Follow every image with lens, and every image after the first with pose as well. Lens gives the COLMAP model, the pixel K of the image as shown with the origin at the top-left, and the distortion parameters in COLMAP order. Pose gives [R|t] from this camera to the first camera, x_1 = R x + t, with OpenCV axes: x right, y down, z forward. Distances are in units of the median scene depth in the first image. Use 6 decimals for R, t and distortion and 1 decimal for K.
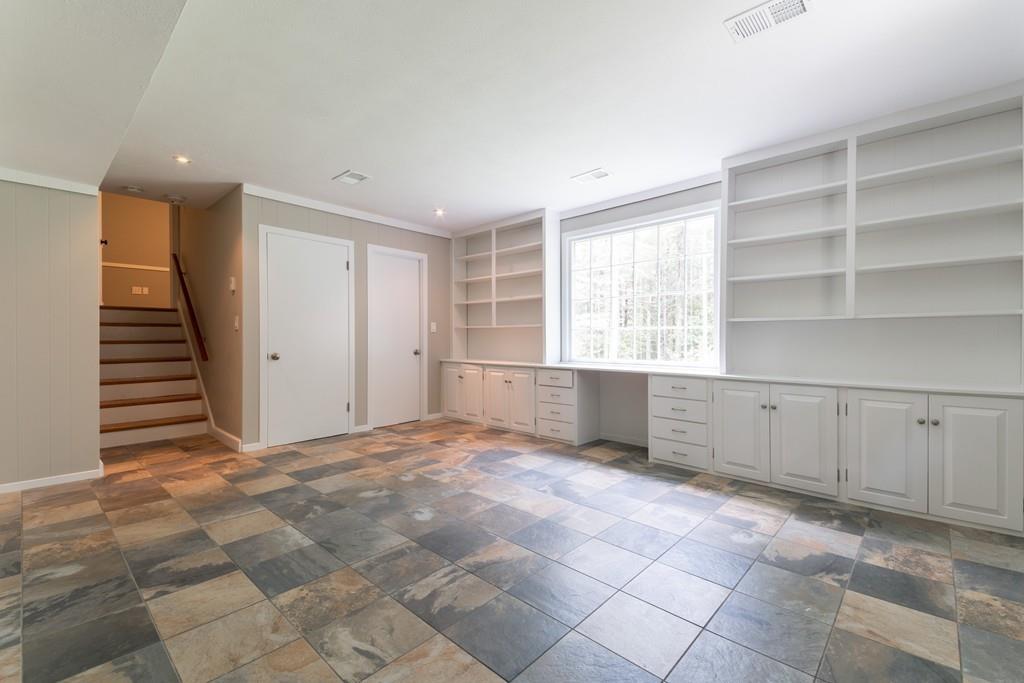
lens RADIAL K [[436.4, 0, 515.8], [0, 436.4, 337.2], [0, 0, 1]] dist [0.066068, -0.027957]
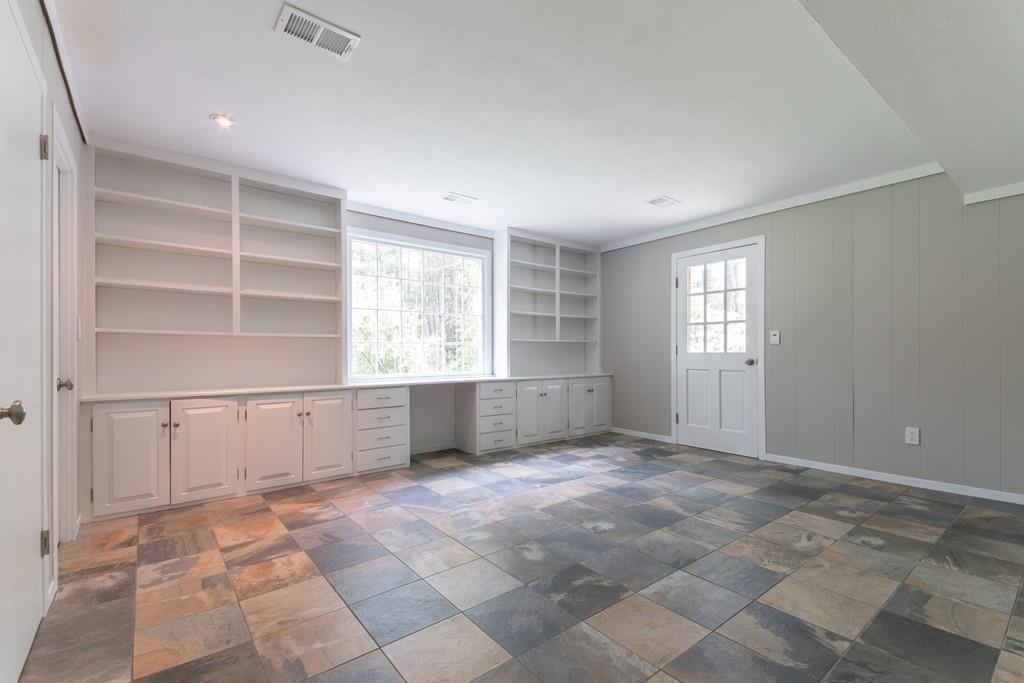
lens RADIAL K [[436.4, 0, 507.7], [0, 436.4, 350.1], [0, 0, 1]] dist [0.066068, -0.027957]
pose [[0.166968, 0.007367, 0.985935, -0.980368], [-0.001450, 0.999973, -0.007226, 0.005026], [-0.985961, -0.000223, 0.166974, 0.819444]]
